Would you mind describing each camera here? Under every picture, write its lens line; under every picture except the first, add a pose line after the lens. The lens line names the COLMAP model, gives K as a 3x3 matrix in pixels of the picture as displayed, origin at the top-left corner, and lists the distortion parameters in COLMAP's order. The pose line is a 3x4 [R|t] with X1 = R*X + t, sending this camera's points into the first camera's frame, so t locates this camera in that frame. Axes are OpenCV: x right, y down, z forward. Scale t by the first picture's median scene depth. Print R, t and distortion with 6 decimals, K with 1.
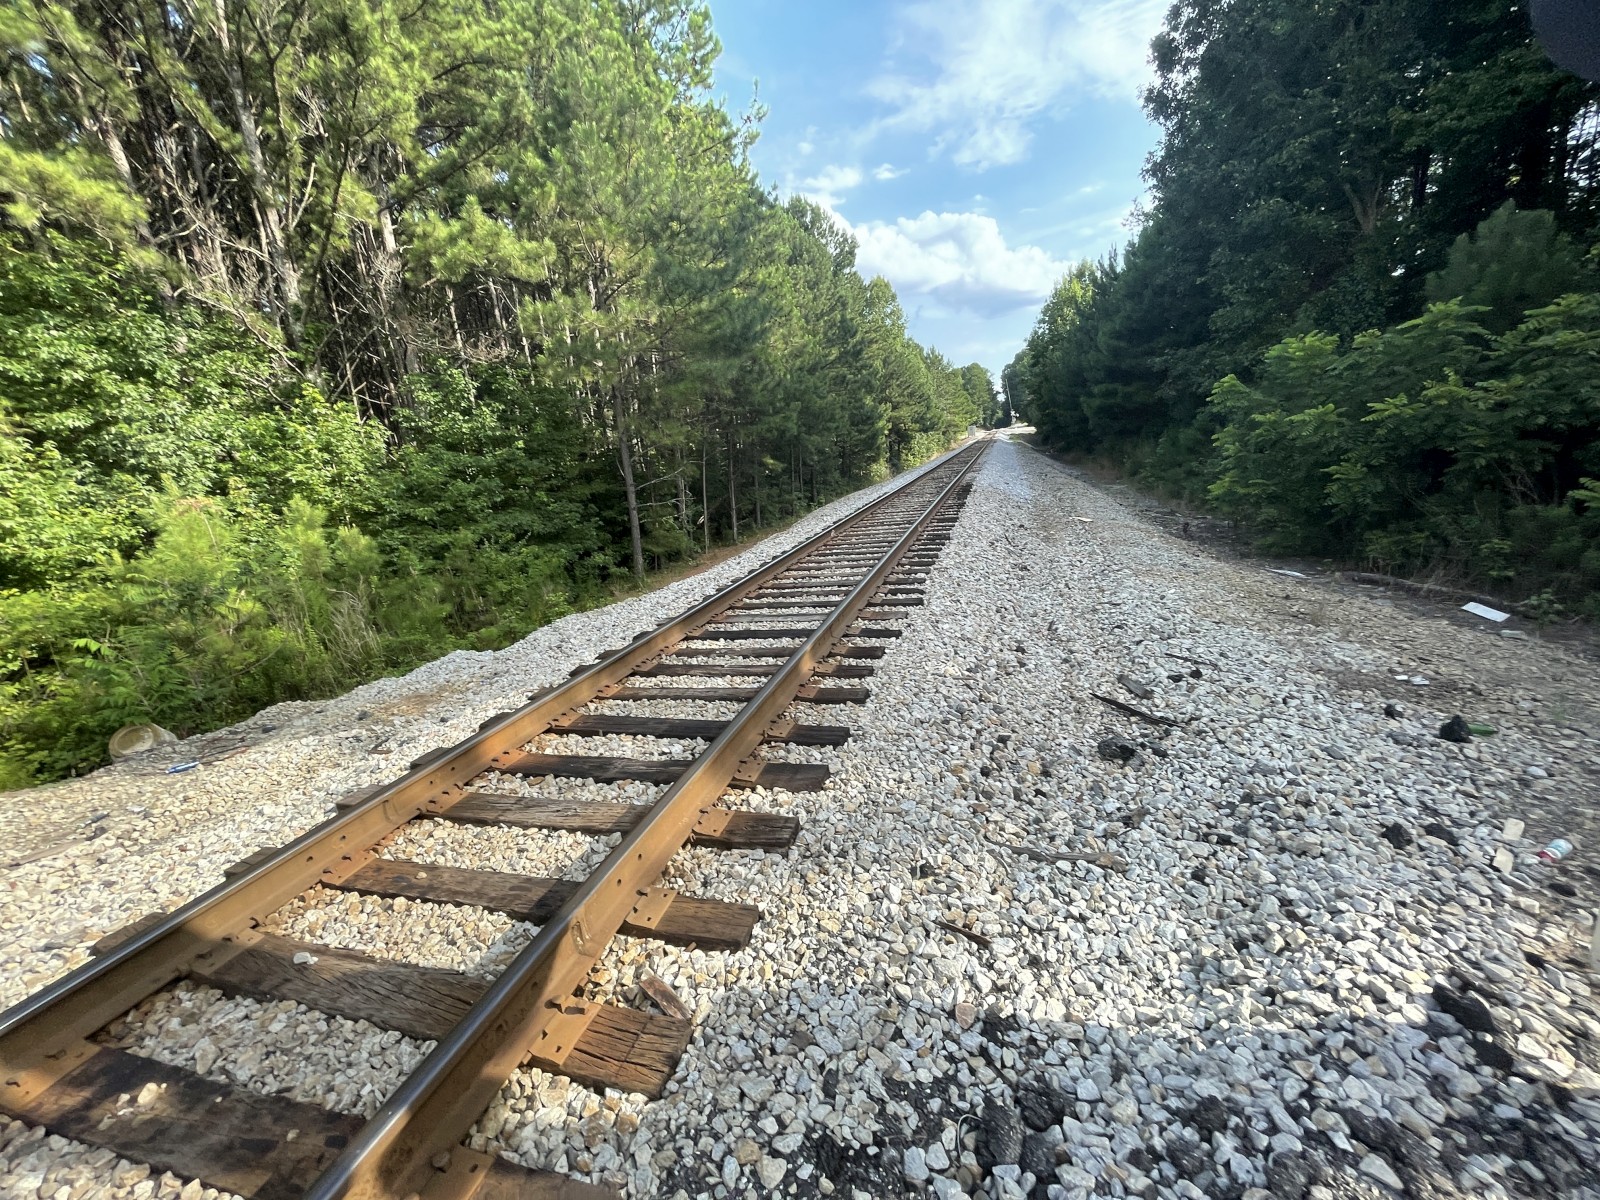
lens RADIAL K [[644.3, 0, 800.0], [0, 644.3, 600.0], [0, 0, 1]] dist [-0.001298, -0.000183]
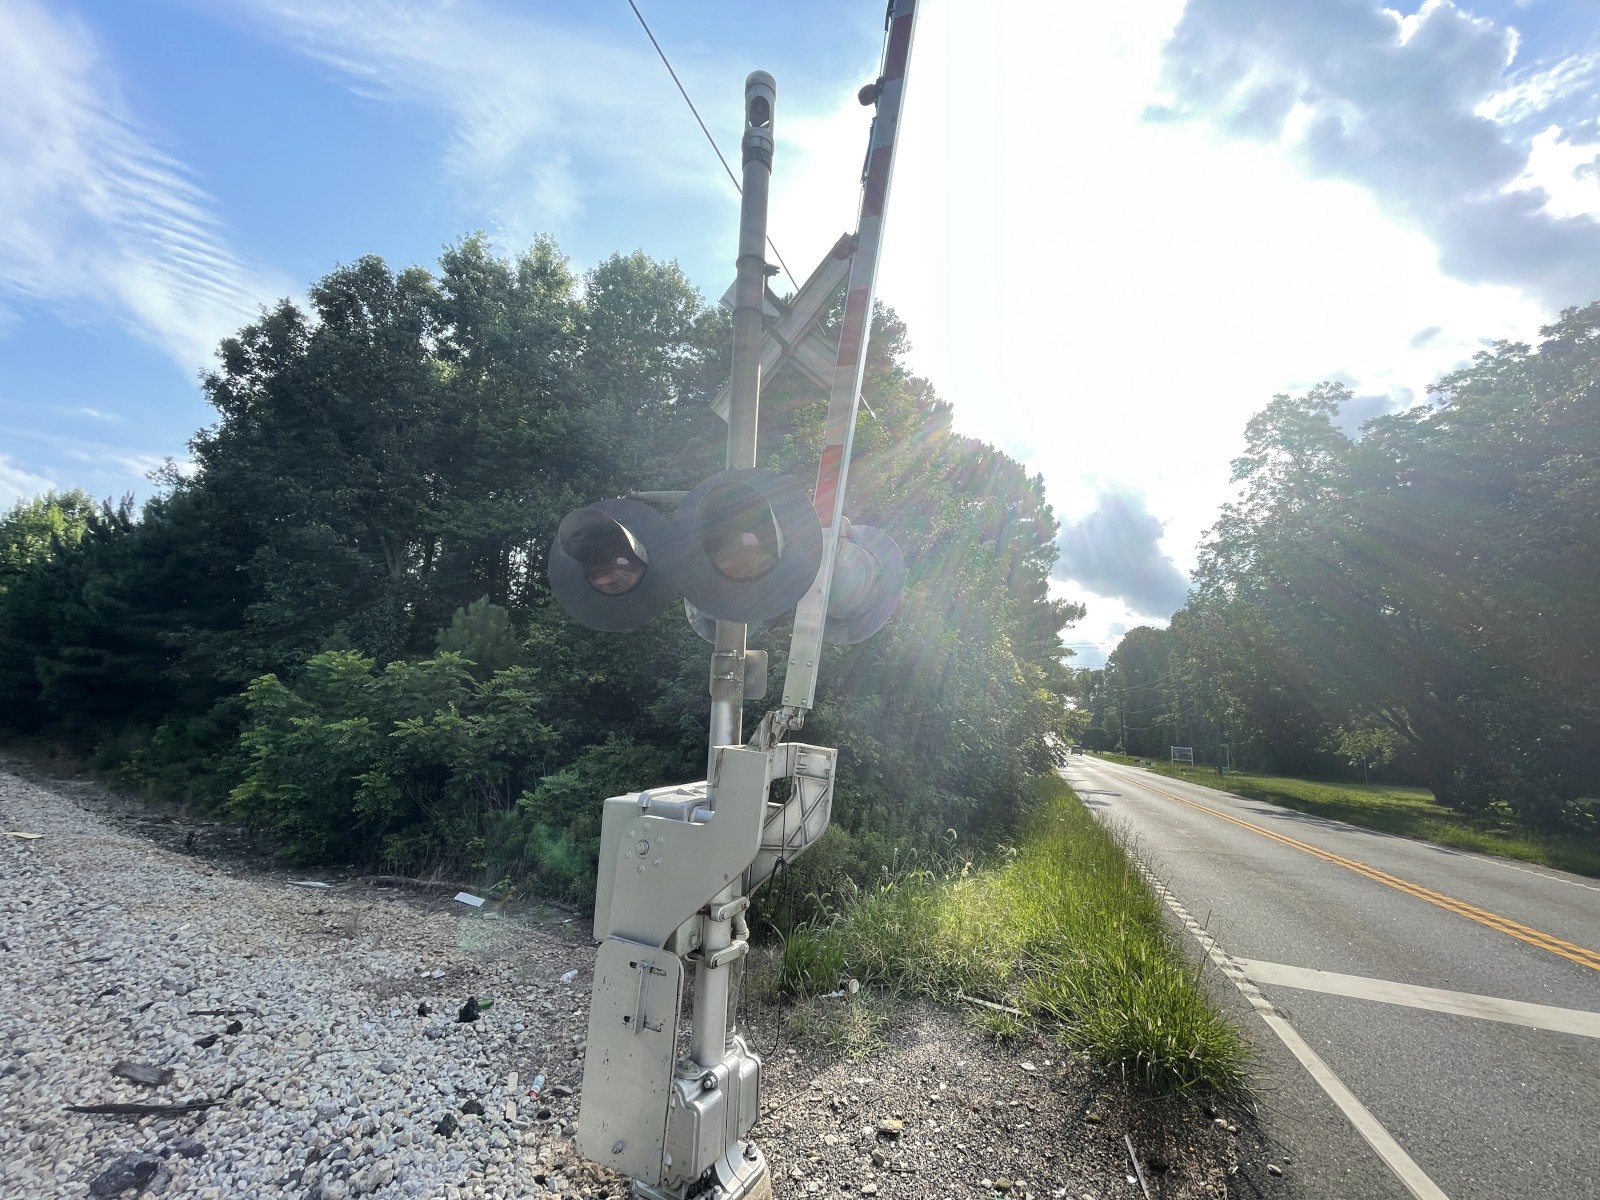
lens RADIAL K [[651.2, 0, 809.8], [0, 651.2, 609.7], [0, 0, 1]] dist [-0.002969, 0.000108]
pose [[0.276796, 0.268723, 0.922590, -0.104615], [0.147800, 0.936772, -0.317197, -0.017395], [-0.949494, 0.224158, 0.219578, -0.040472]]
